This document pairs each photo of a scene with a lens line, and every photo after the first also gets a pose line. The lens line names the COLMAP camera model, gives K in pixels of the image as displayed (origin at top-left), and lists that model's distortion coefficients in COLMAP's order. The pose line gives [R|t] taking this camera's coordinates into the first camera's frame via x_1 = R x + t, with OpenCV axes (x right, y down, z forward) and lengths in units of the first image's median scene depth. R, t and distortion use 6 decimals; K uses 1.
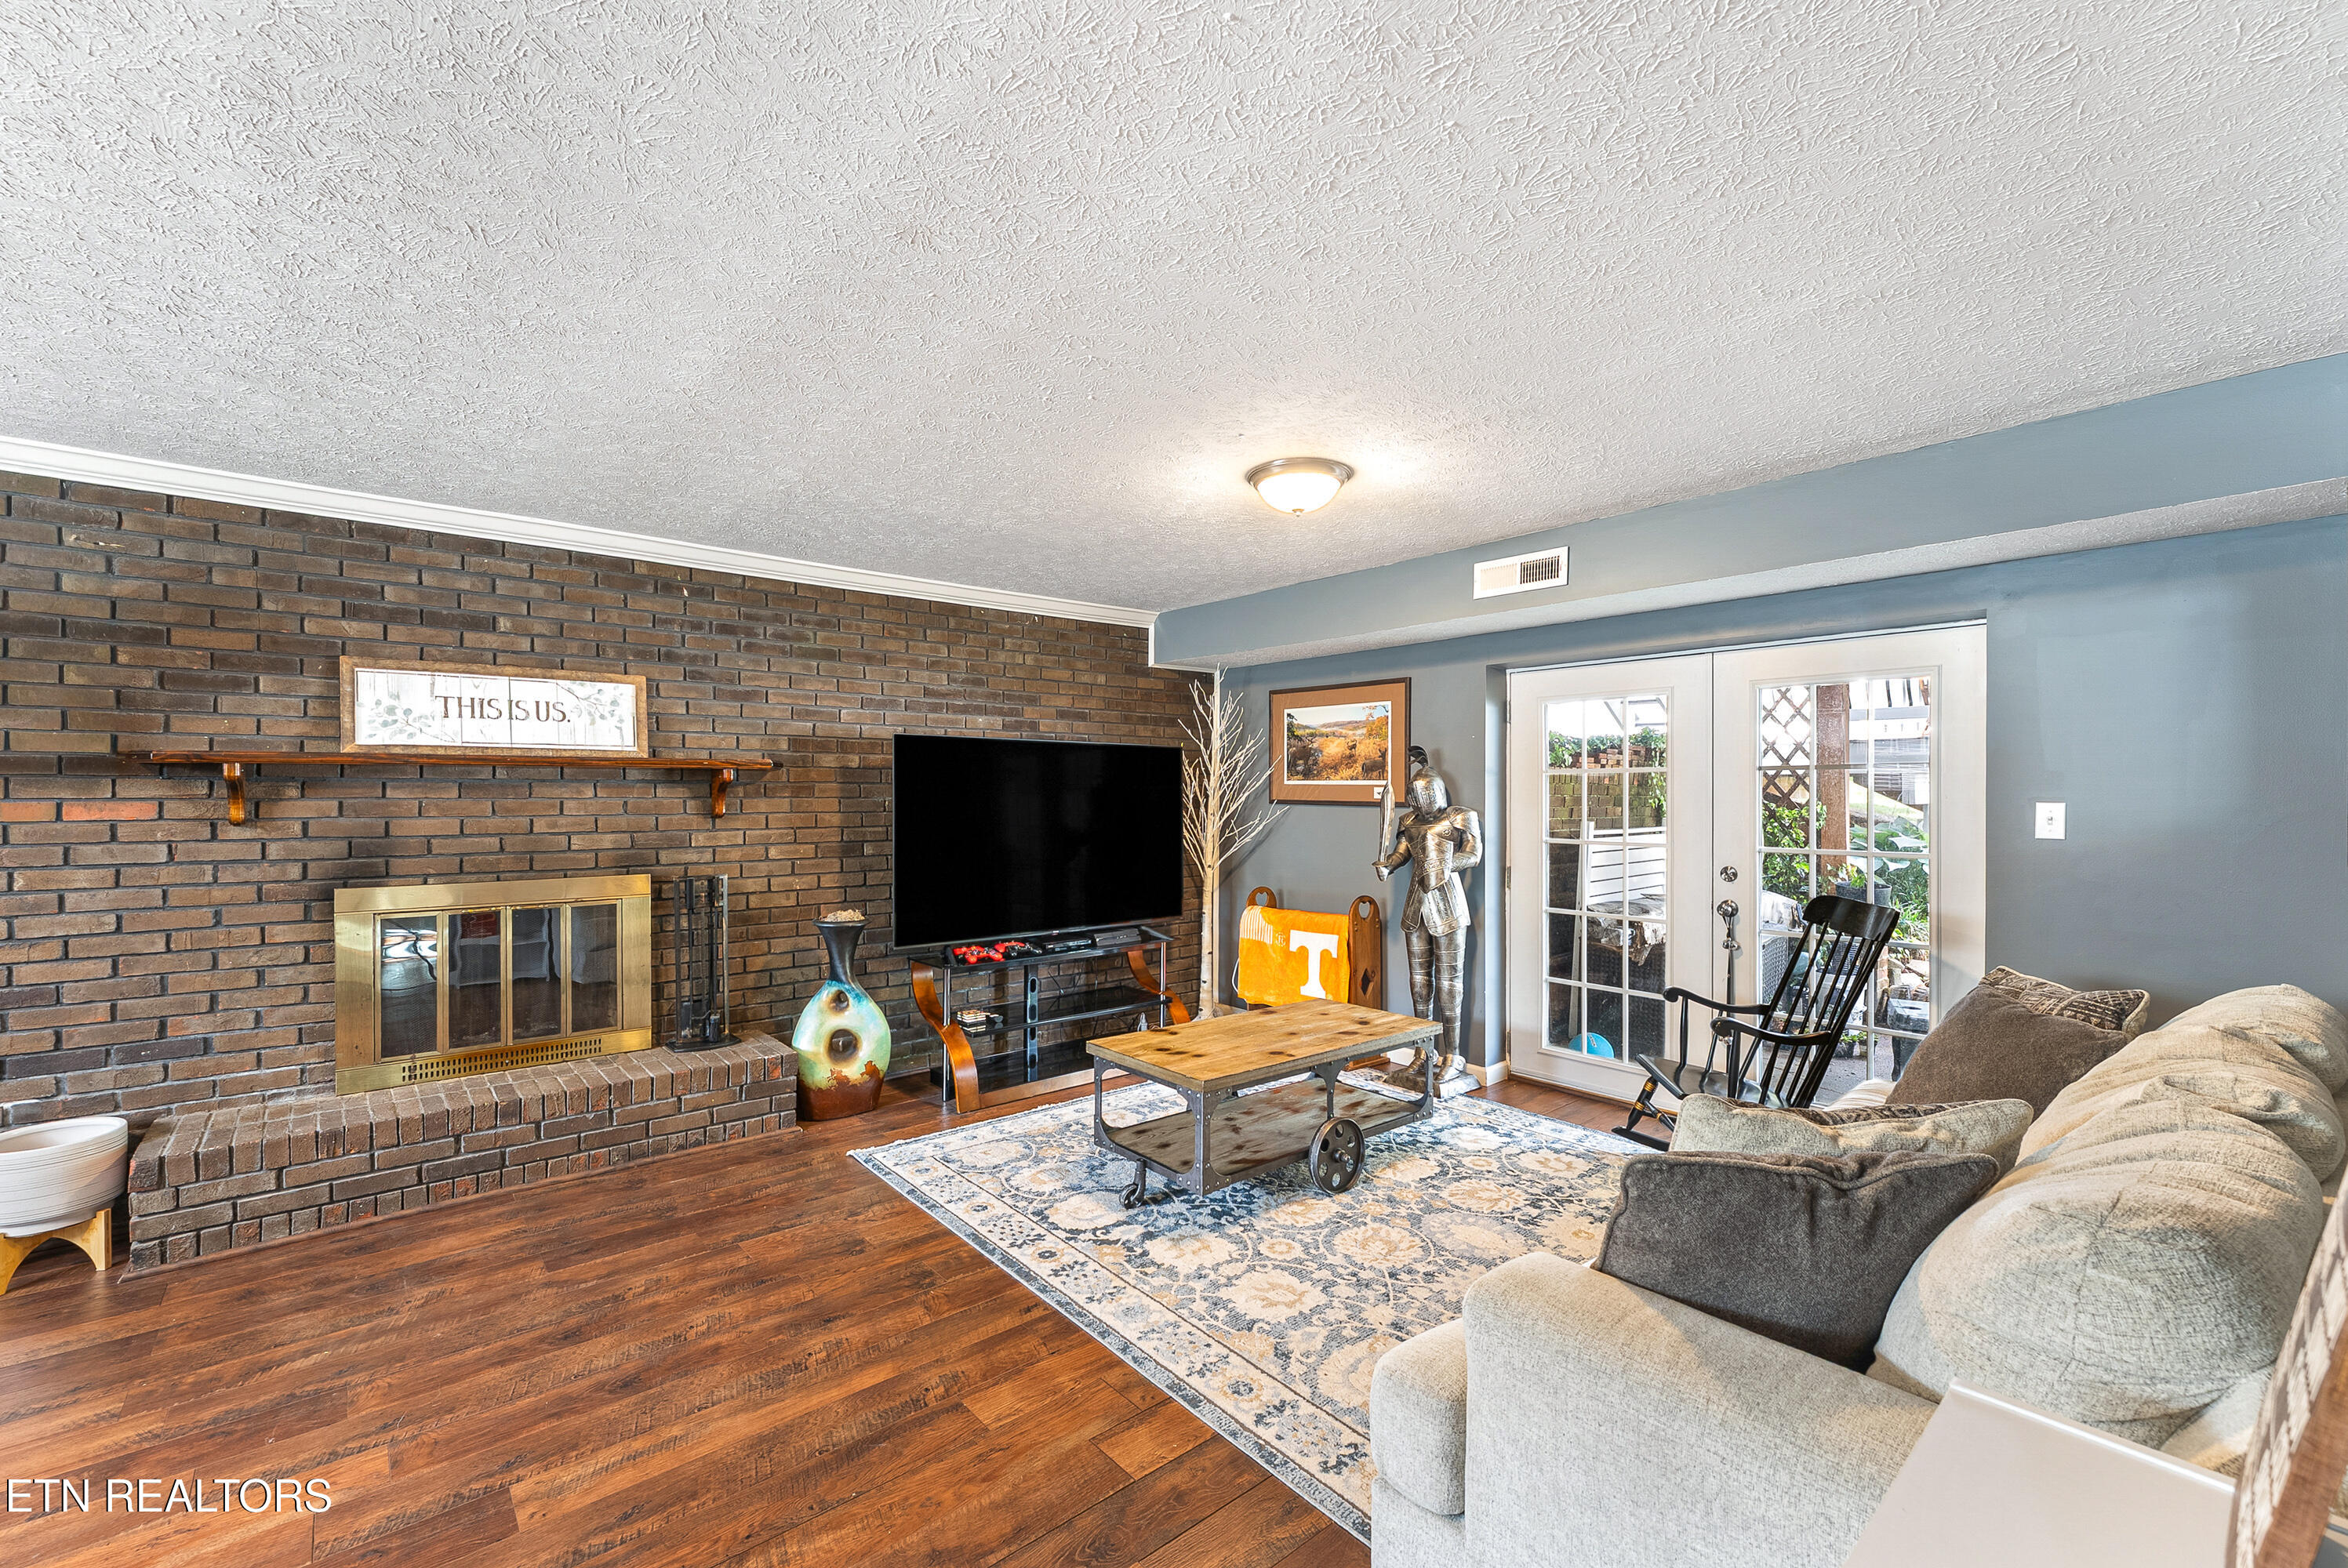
lens RADIAL K [[959.1, 0, 1174.7], [0, 959.1, 795.0], [0, 0, 1]] dist [-0.001443, -0.000174]
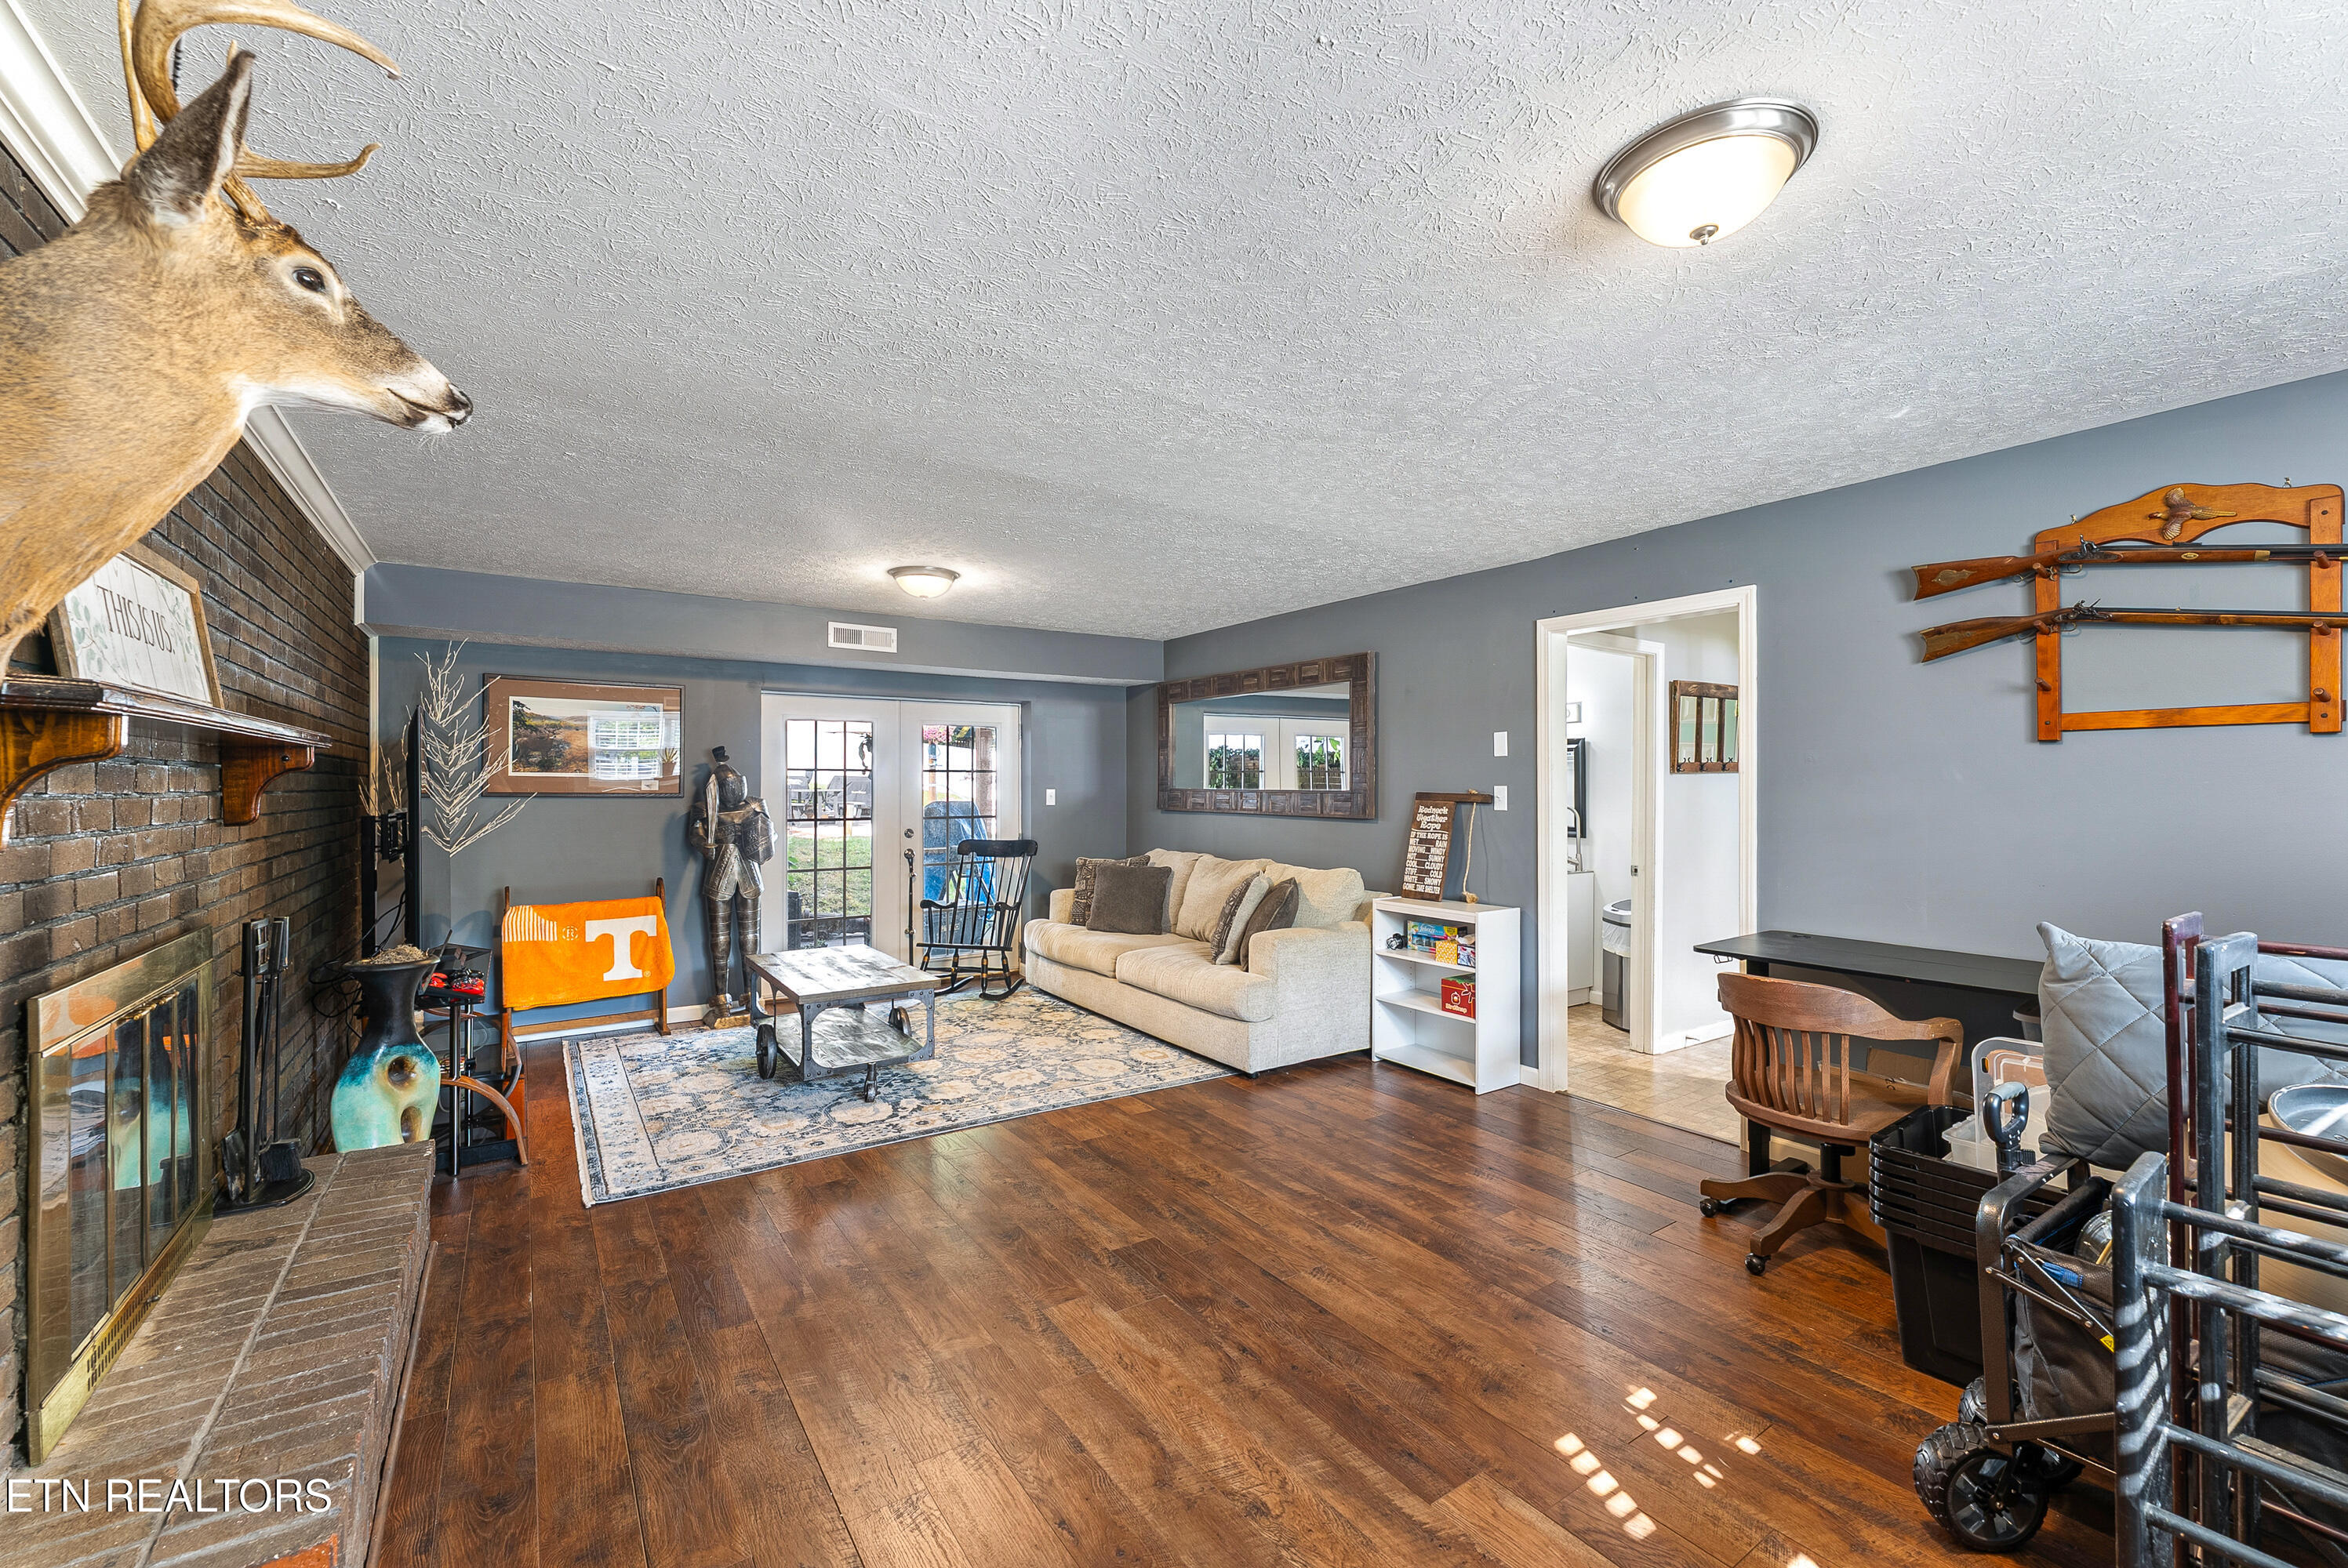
lens RADIAL K [[959.1, 0, 1174.8], [0, 959.1, 780.3], [0, 0, 1]] dist [-0.001443, -0.000174]
pose [[0.106195, 0.007092, 0.994320, -1.356418], [0.002389, 0.999970, -0.007388, 0.002973], [-0.994342, 0.003160, 0.106175, 0.462867]]
